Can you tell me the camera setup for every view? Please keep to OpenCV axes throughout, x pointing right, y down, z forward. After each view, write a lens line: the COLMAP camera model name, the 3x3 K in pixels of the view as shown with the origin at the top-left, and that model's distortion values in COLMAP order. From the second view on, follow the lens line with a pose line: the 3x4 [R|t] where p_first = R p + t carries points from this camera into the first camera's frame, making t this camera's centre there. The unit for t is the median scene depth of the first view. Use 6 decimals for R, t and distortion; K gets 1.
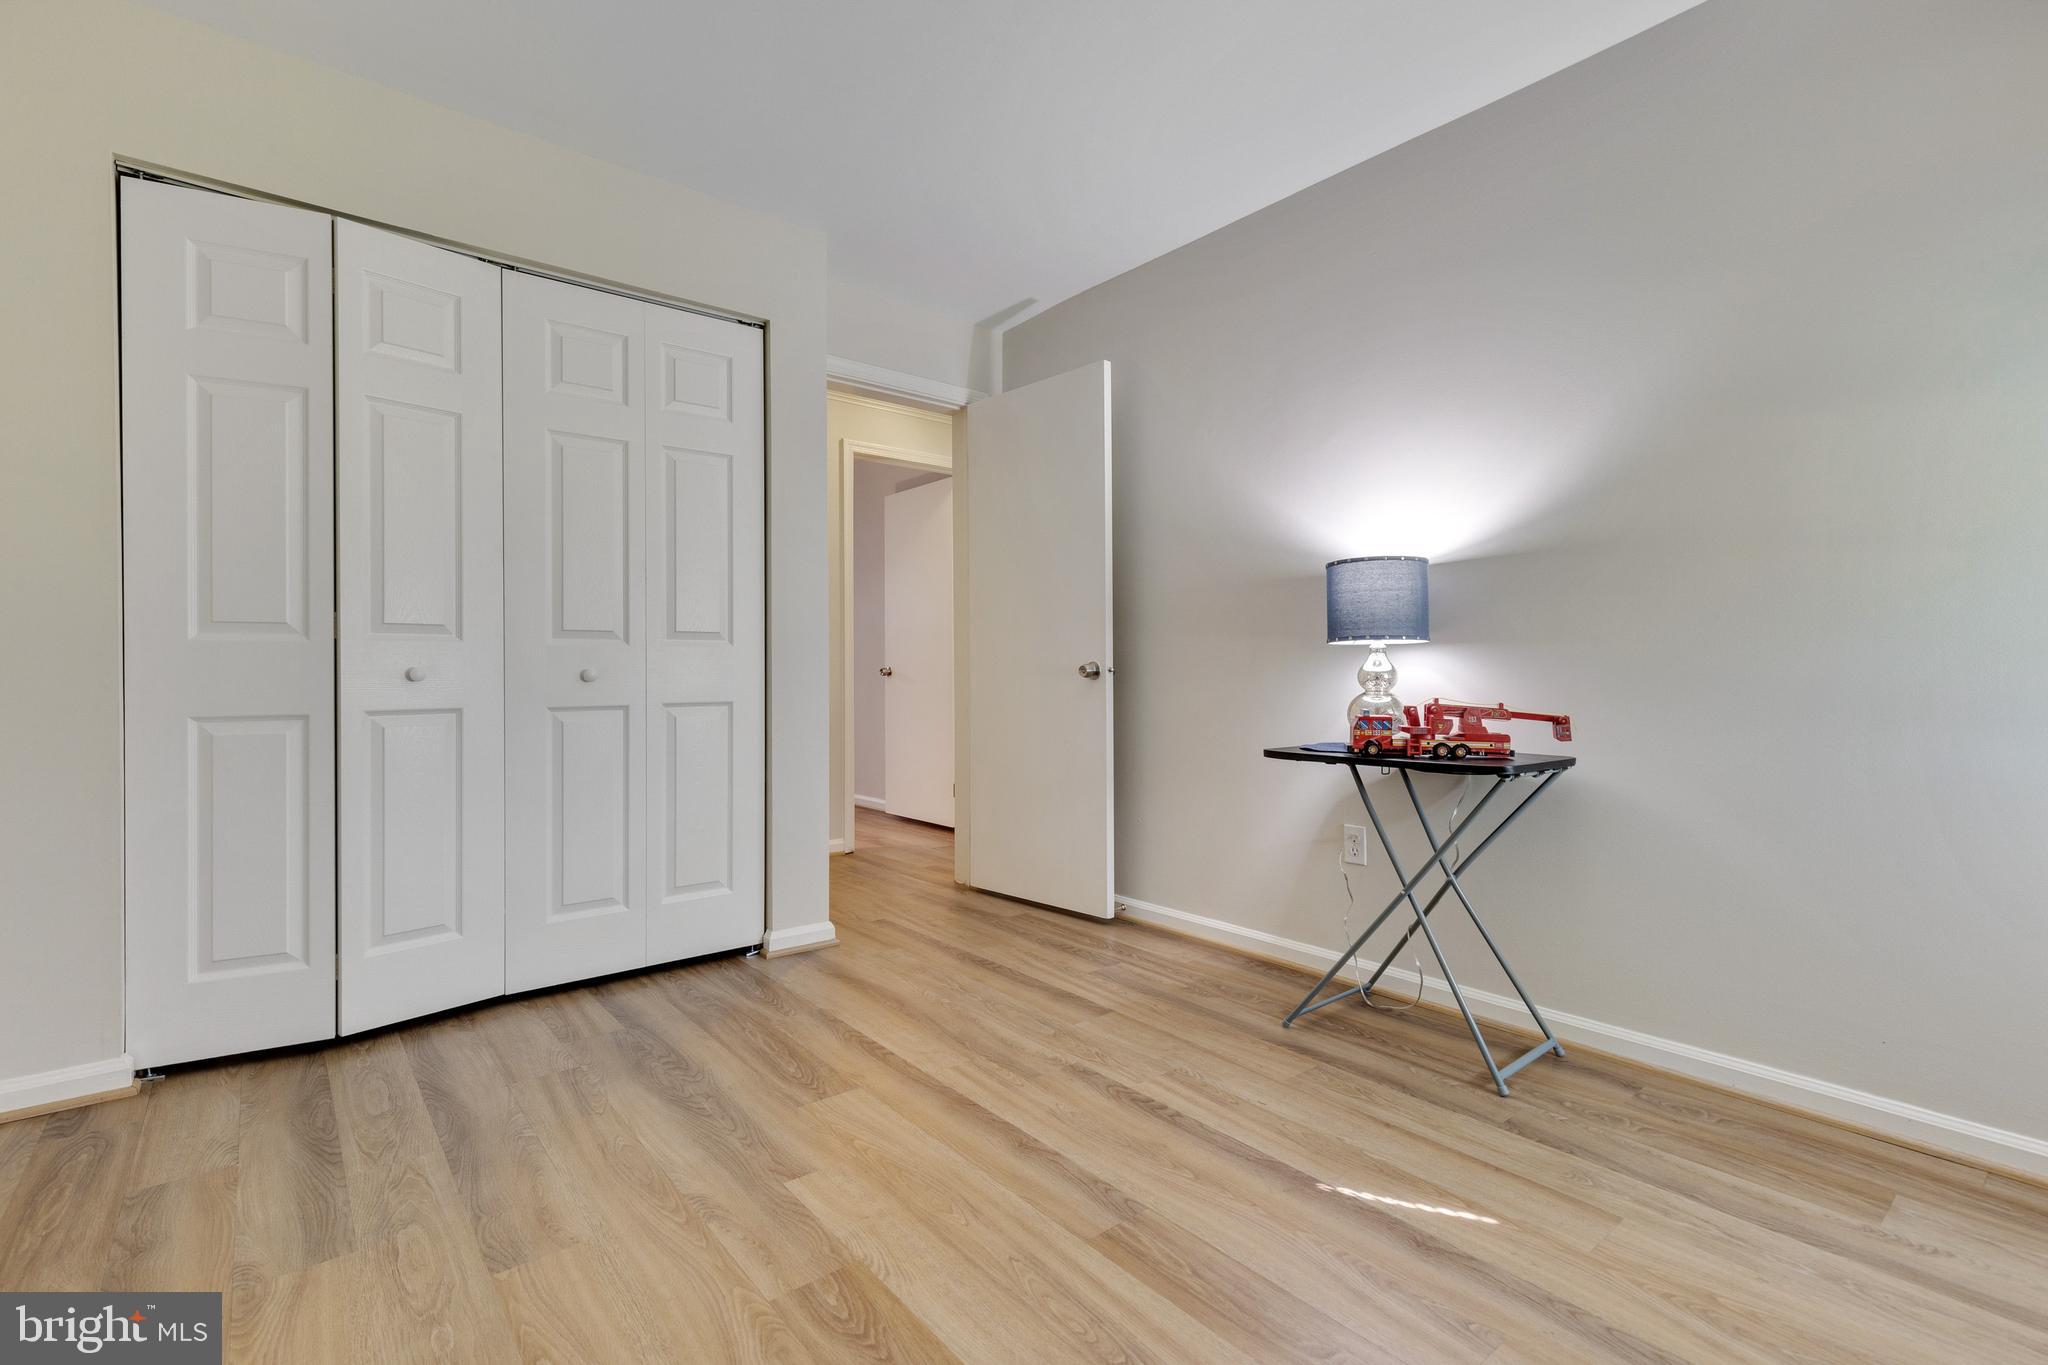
lens RADIAL K [[936.7, 0, 1028.3], [0, 936.7, 680.8], [0, 0, 1]] dist [0.007979, -0.001763]
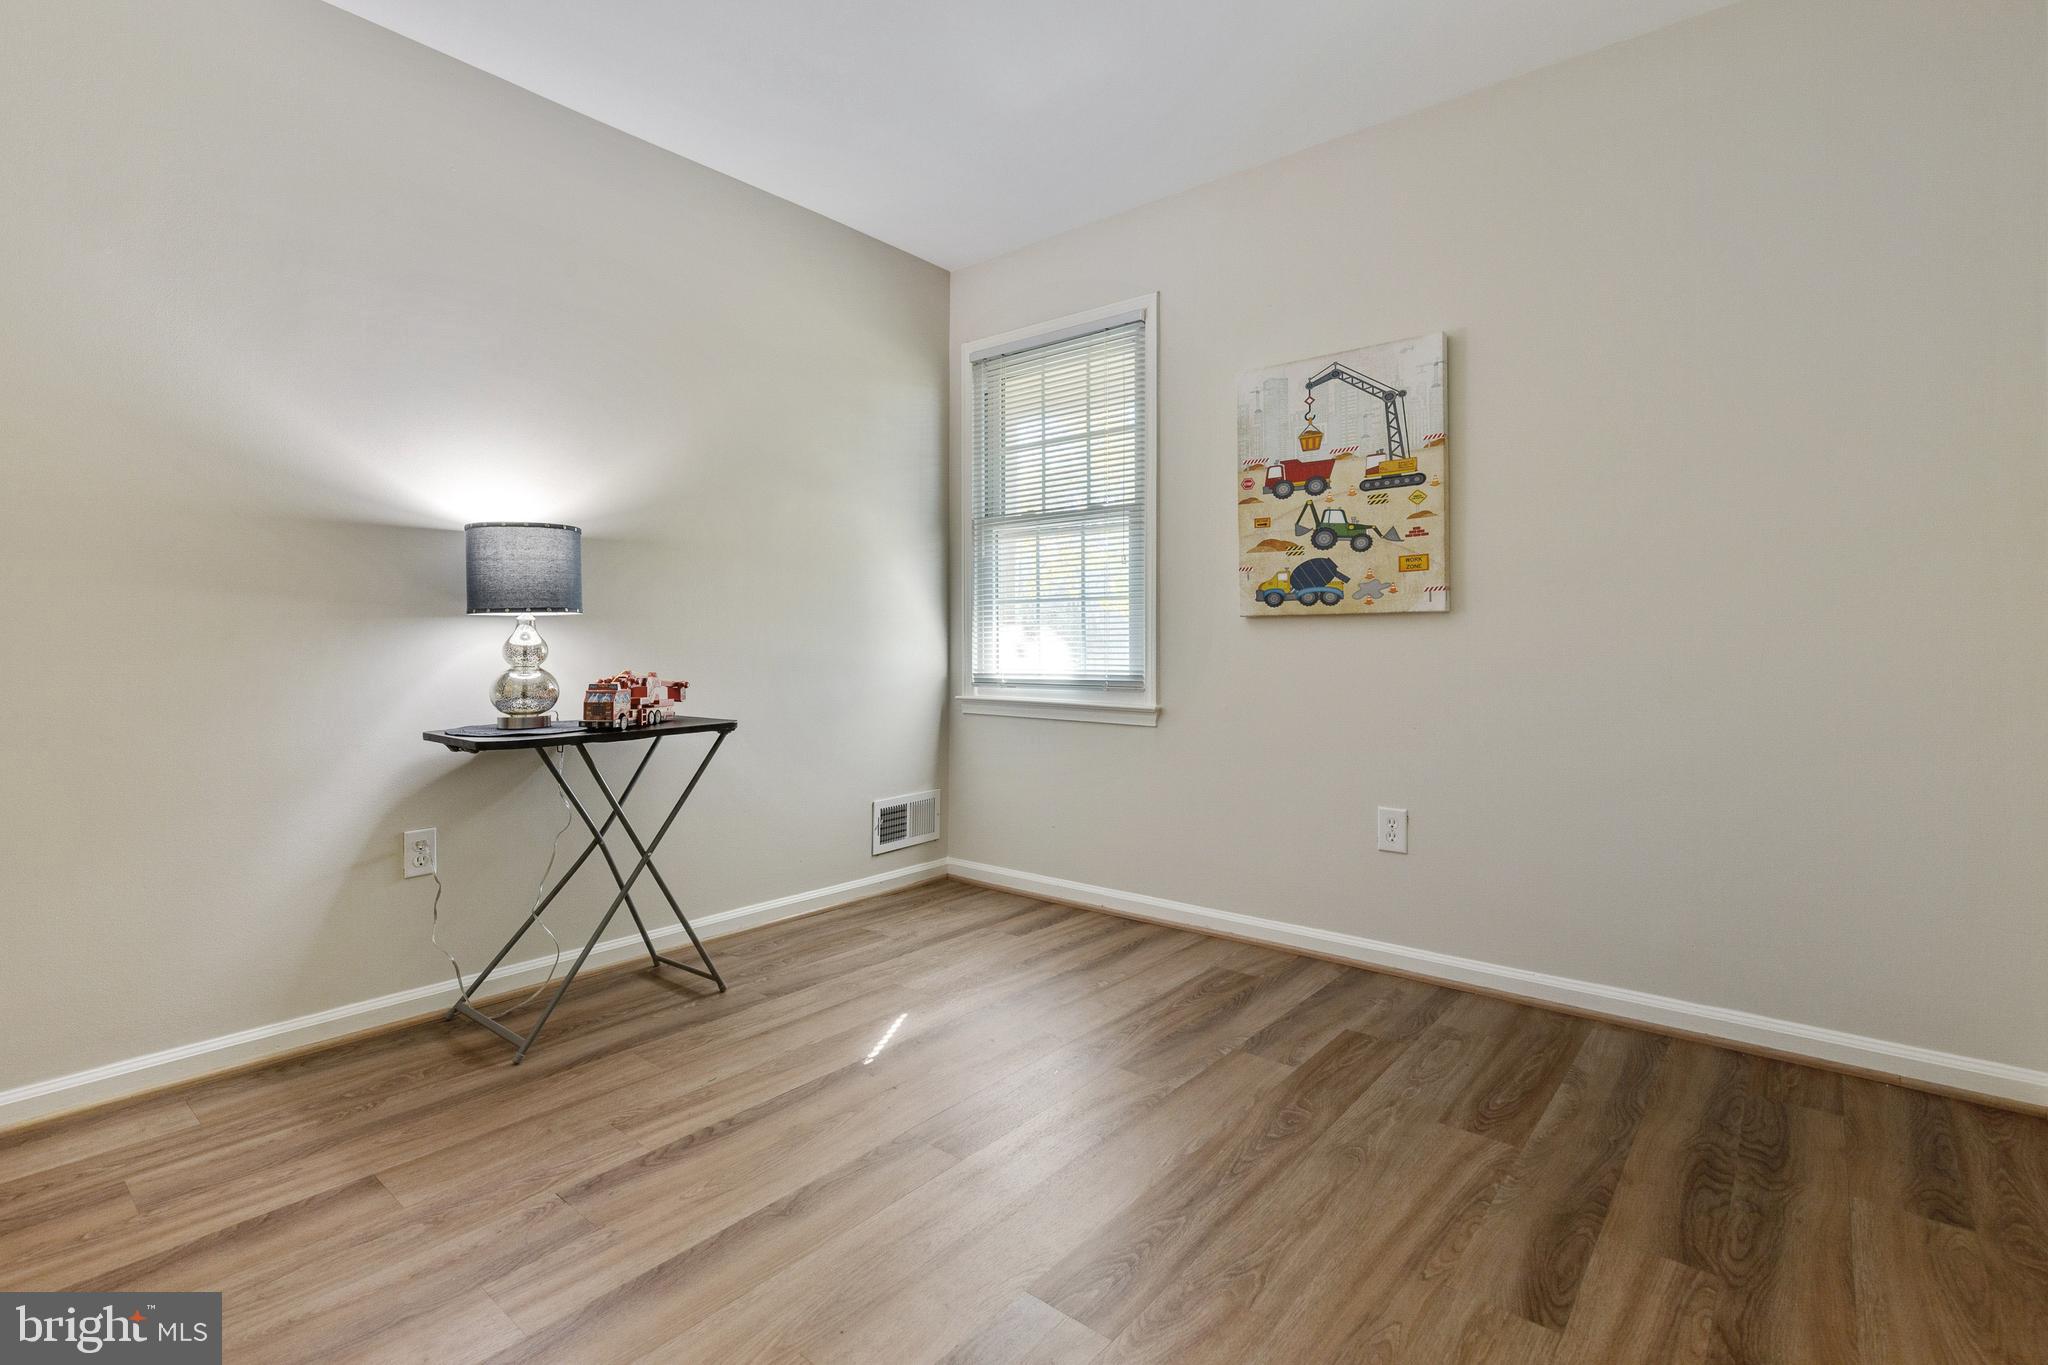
lens RADIAL K [[936.7, 0, 1033.8], [0, 936.7, 636.9], [0, 0, 1]] dist [0.007979, -0.001763]
pose [[-0.193832, 0.006545, 0.981013, -0.768053], [0.009943, 0.999939, -0.004706, -0.010931], [-0.980984, 0.008842, -0.193886, 0.824552]]
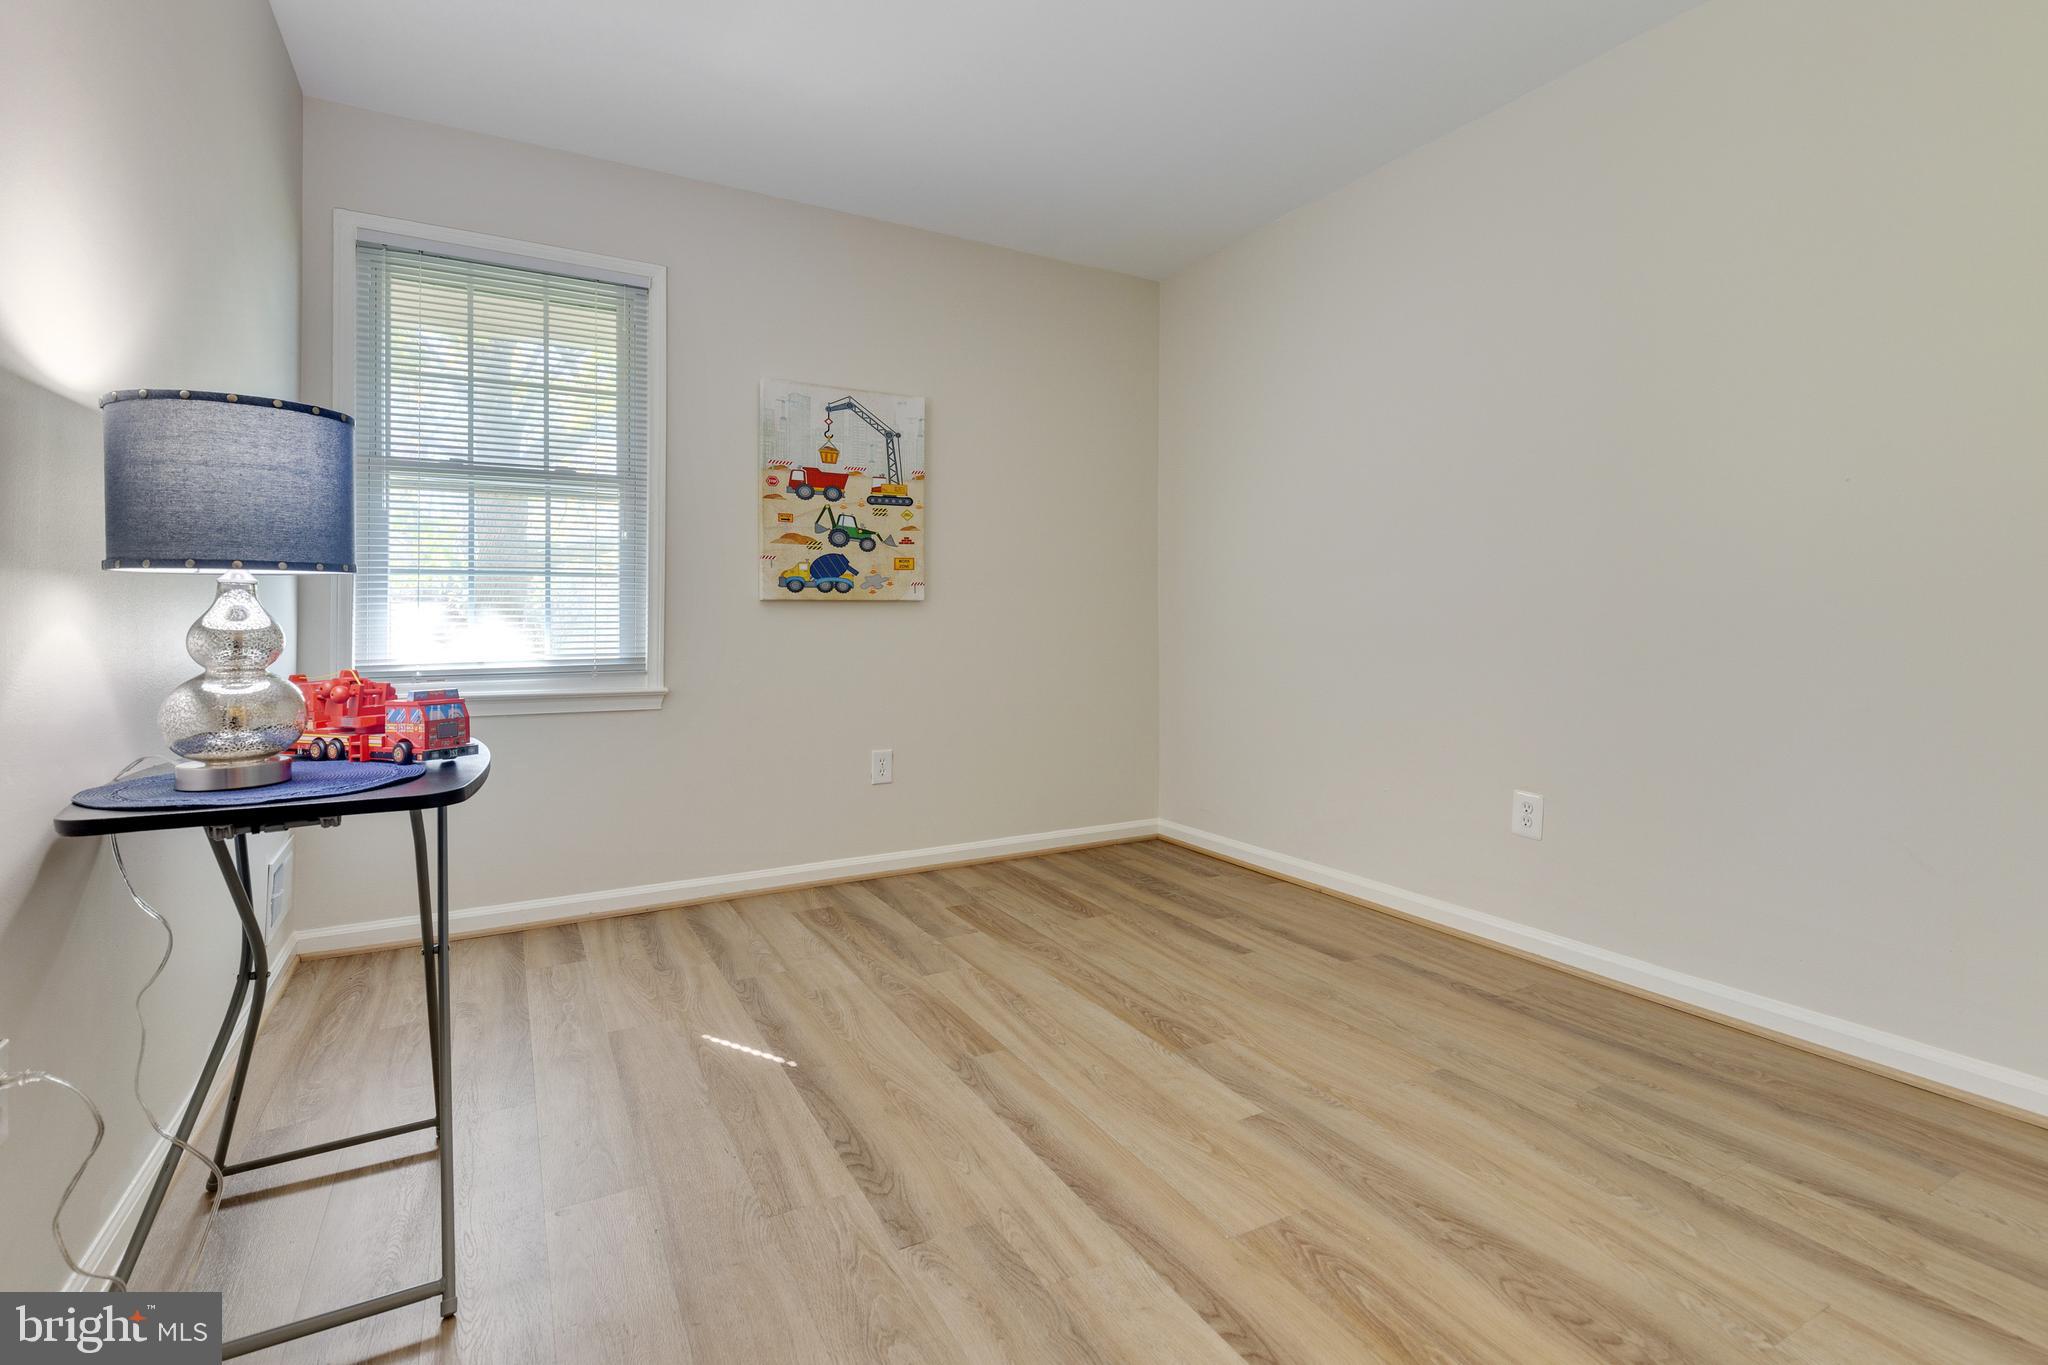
lens RADIAL K [[936.7, 0, 1011.9], [0, 936.7, 625.5], [0, 0, 1]] dist [0.007979, -0.001763]
pose [[-0.980257, 0.001646, 0.197723, -0.156289], [0.004292, 0.999907, 0.012955, -0.020911], [-0.197683, 0.013547, -0.980172, 1.693153]]
